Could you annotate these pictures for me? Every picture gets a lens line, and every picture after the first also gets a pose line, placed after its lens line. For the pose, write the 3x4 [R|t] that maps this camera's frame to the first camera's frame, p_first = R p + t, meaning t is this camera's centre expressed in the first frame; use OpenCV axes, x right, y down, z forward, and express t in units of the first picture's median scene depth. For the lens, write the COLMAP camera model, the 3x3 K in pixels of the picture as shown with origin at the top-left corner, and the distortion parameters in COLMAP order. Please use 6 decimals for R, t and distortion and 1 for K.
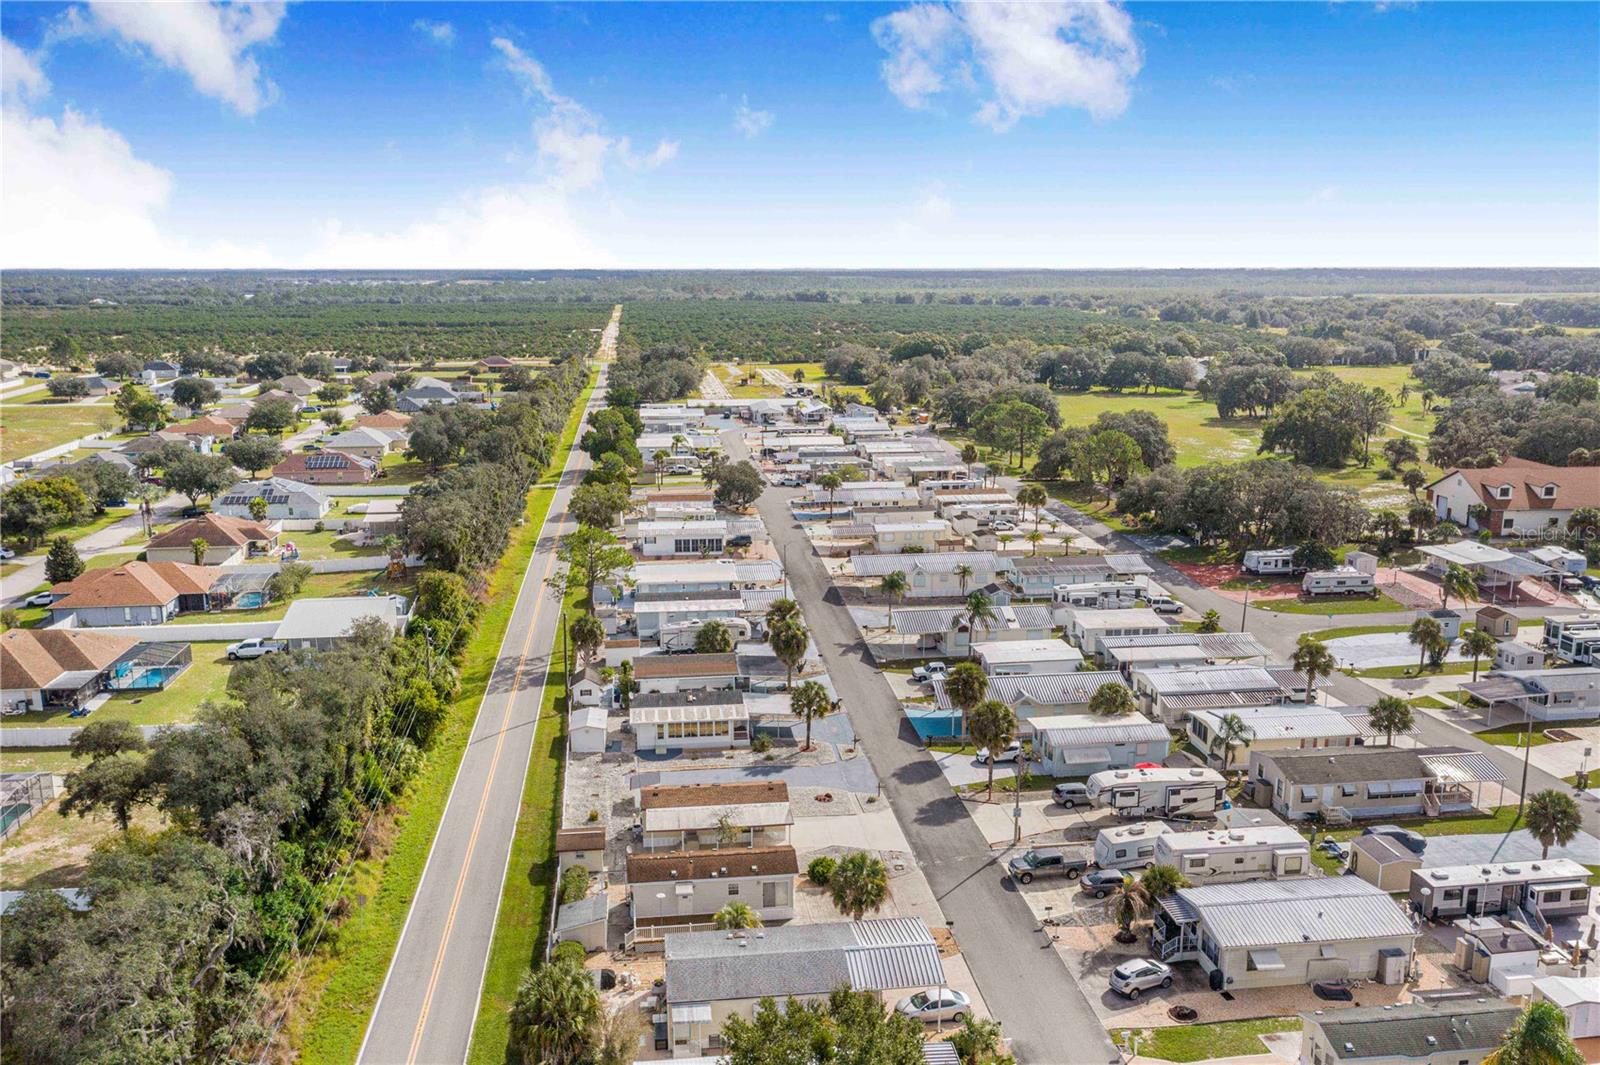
lens RADIAL K [[1288.5, 0, 800.0], [0, 1288.5, 532.5], [0, 0, 1]] dist [-0.042676, -0.003507]
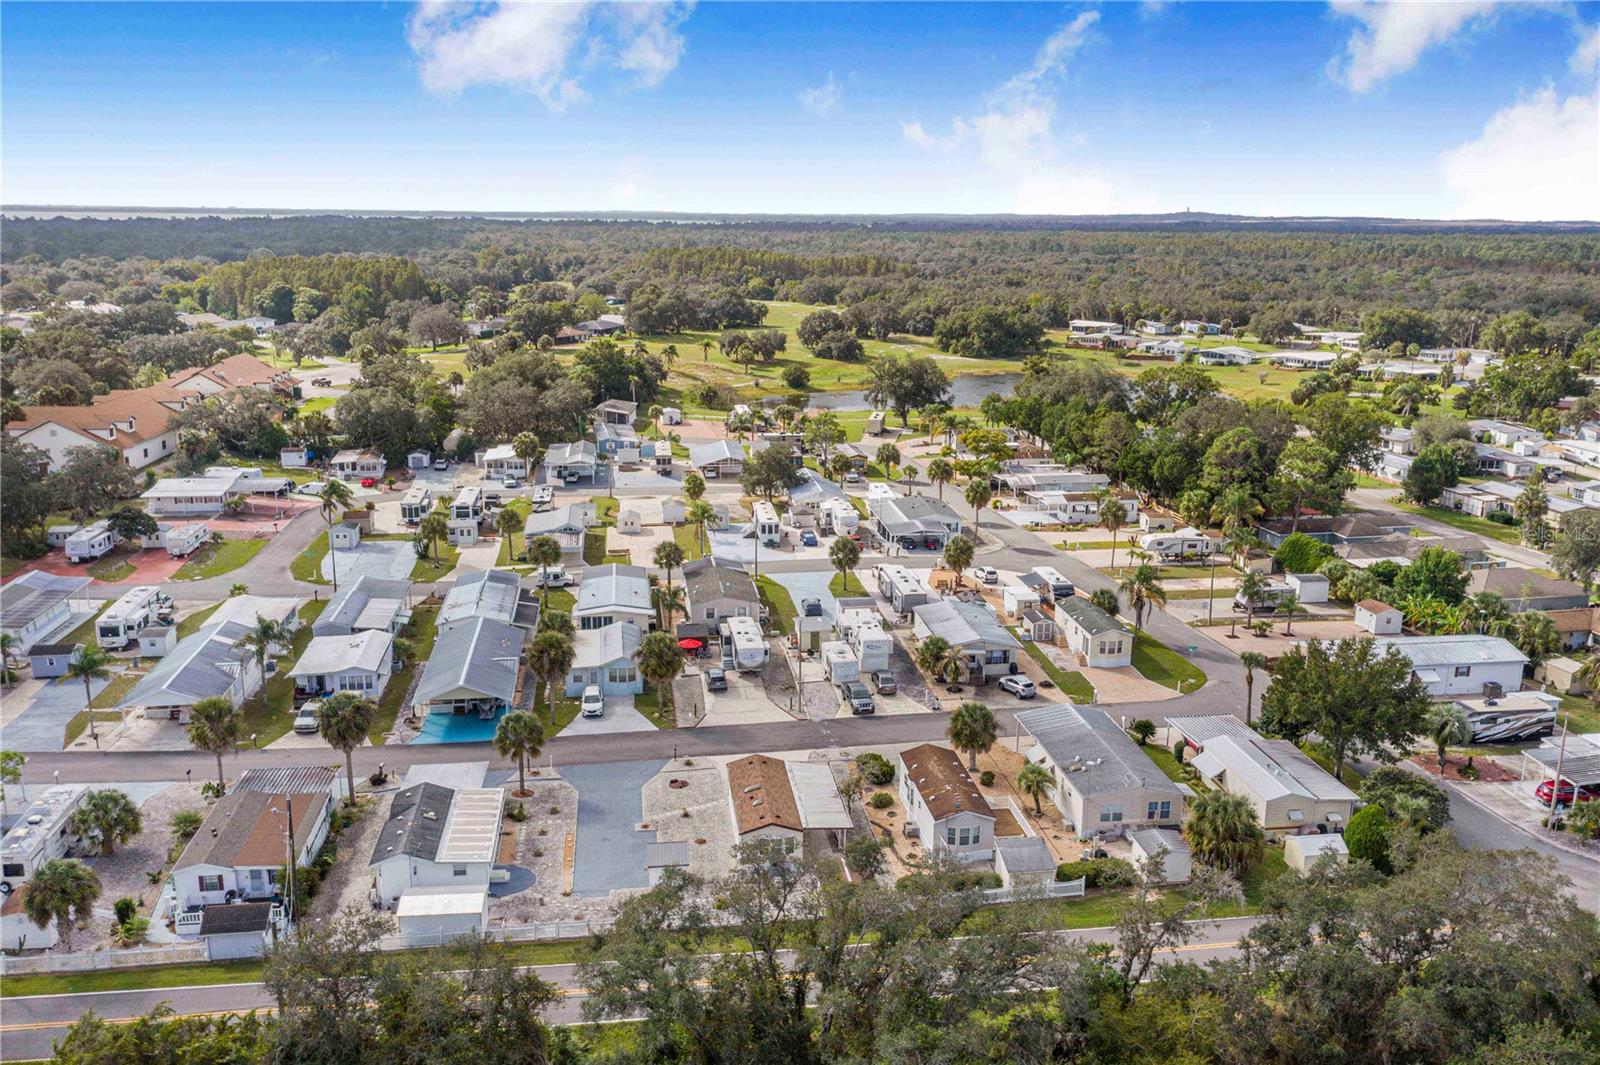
lens RADIAL K [[1288.5, 0, 800.0], [0, 1288.5, 532.5], [0, 0, 1]] dist [-0.042676, -0.003507]
pose [[-0.023350, -0.233427, 0.972094, -0.854368], [0.191475, 0.953314, 0.233517, -0.166613], [-0.981220, 0.191585, 0.022436, 0.880413]]
